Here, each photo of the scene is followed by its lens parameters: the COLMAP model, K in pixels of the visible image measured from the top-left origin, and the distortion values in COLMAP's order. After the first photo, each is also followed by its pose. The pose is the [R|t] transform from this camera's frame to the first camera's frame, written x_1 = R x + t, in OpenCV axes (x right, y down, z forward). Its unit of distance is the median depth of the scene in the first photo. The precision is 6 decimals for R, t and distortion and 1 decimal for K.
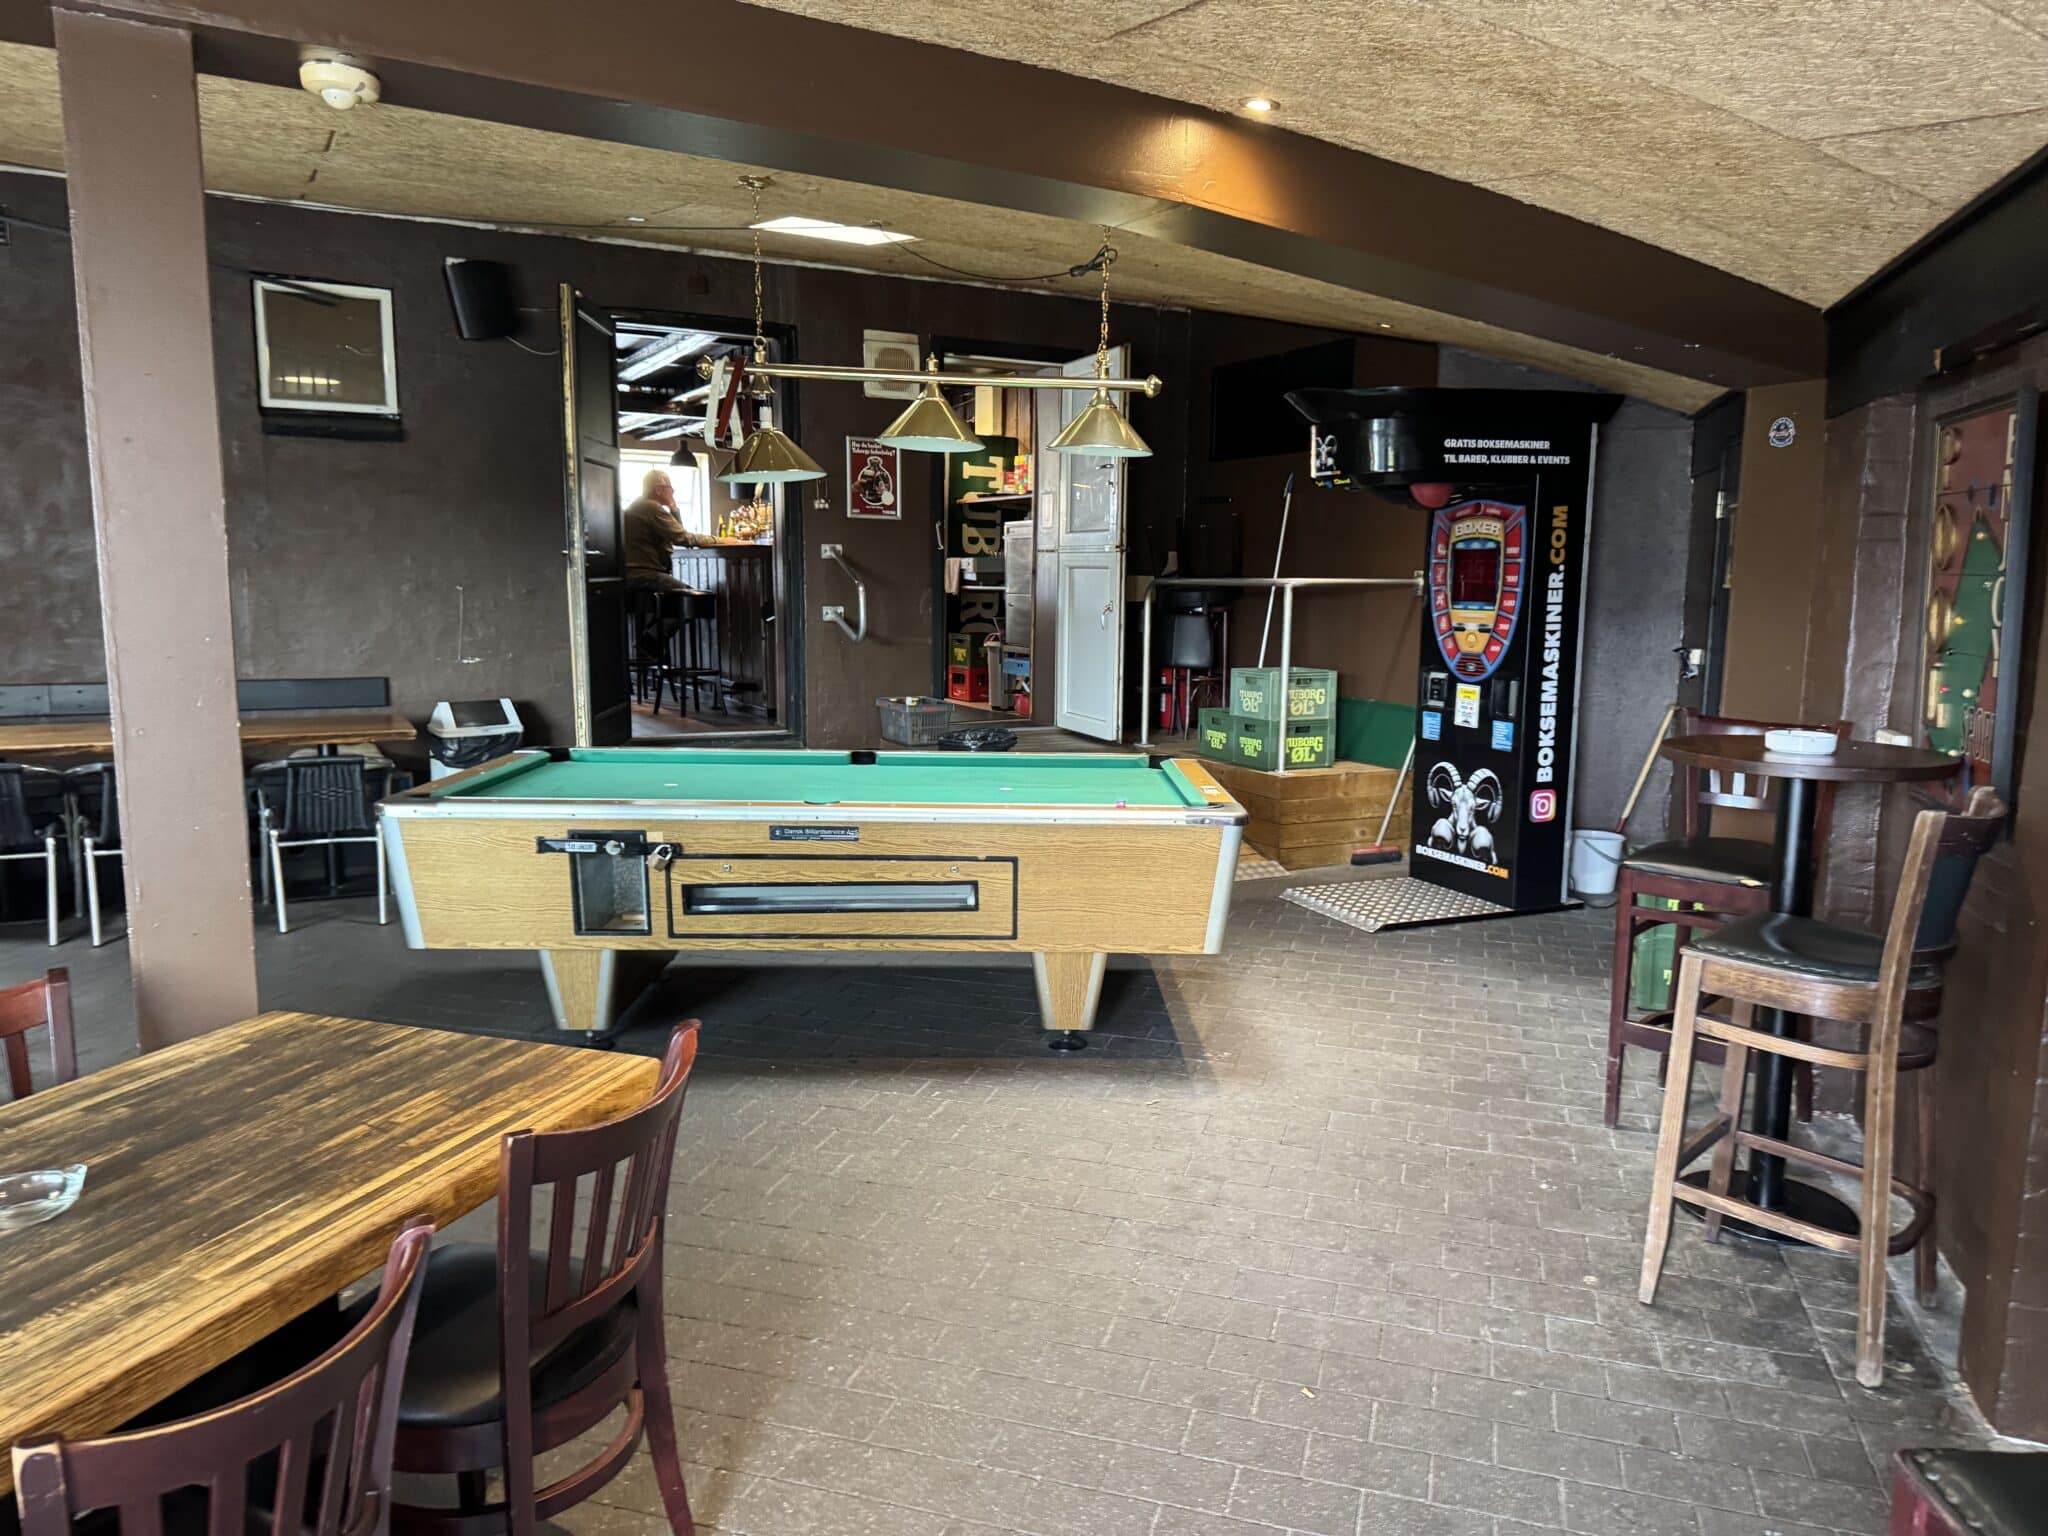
lens RADIAL K [[1443.9, 0, 1023.0], [0, 1443.9, 765.0], [0, 0, 1]] dist [-0.002537, -0.001700]
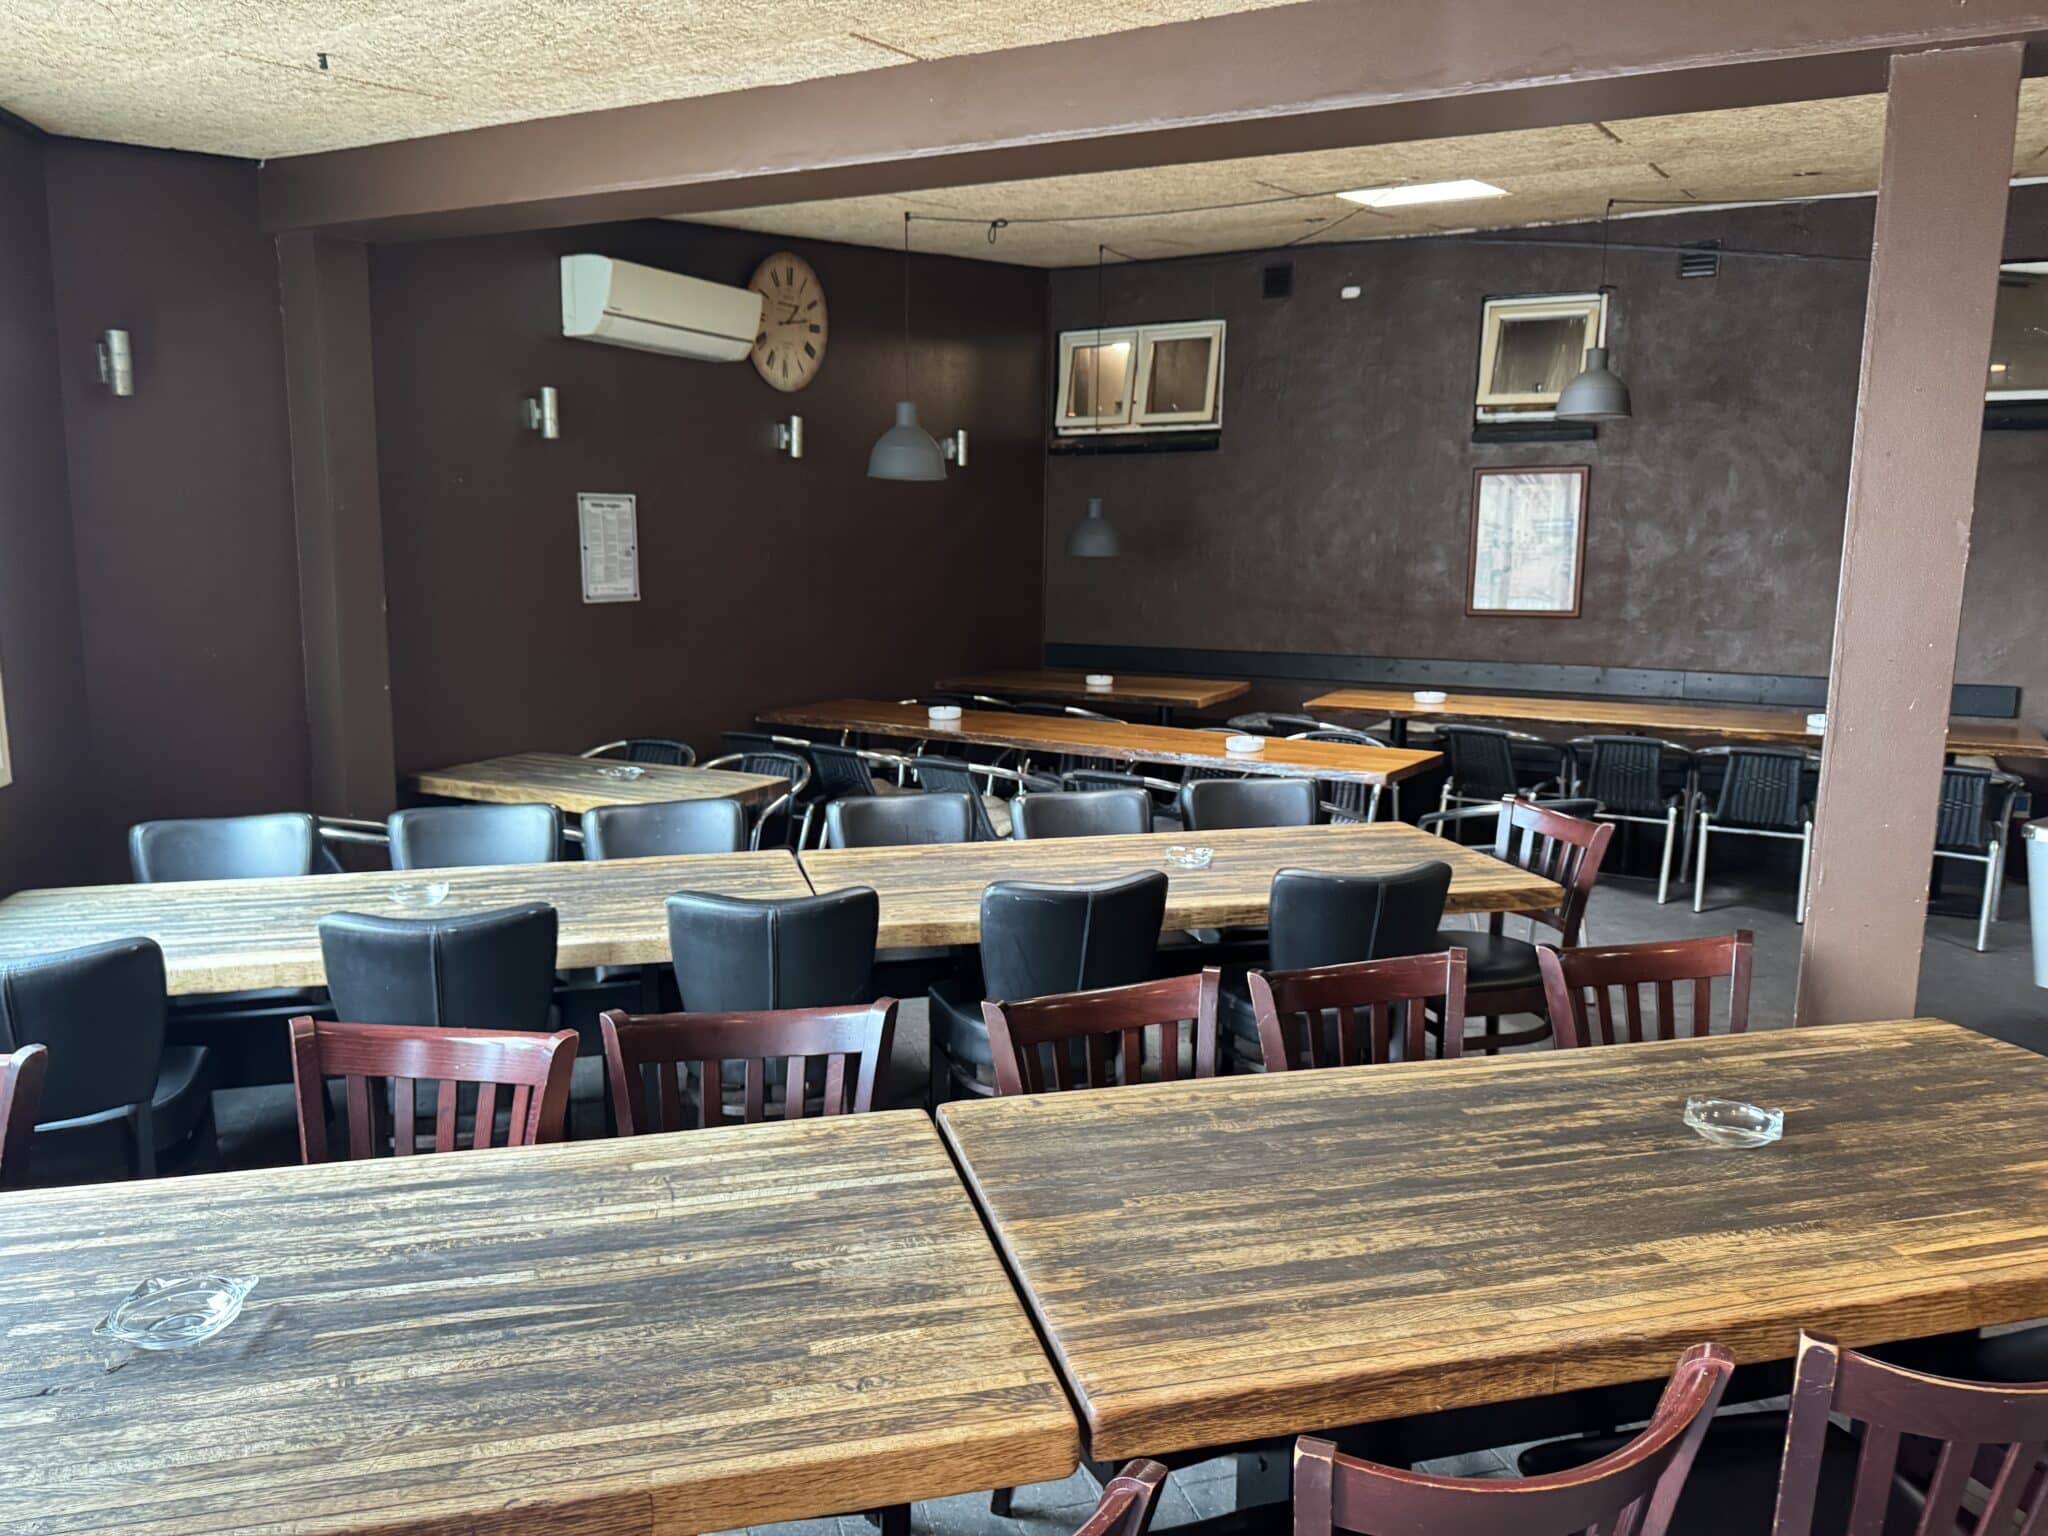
lens RADIAL K [[1443.9, 0, 1022.0], [0, 1443.9, 776.5], [0, 0, 1]] dist [-0.002537, -0.001700]
pose [[0.545532, 0.127357, -0.828357, -0.059436], [-0.117396, 0.990254, 0.074935, 0.004055], [0.829827, 0.056367, 0.555166, -0.097829]]
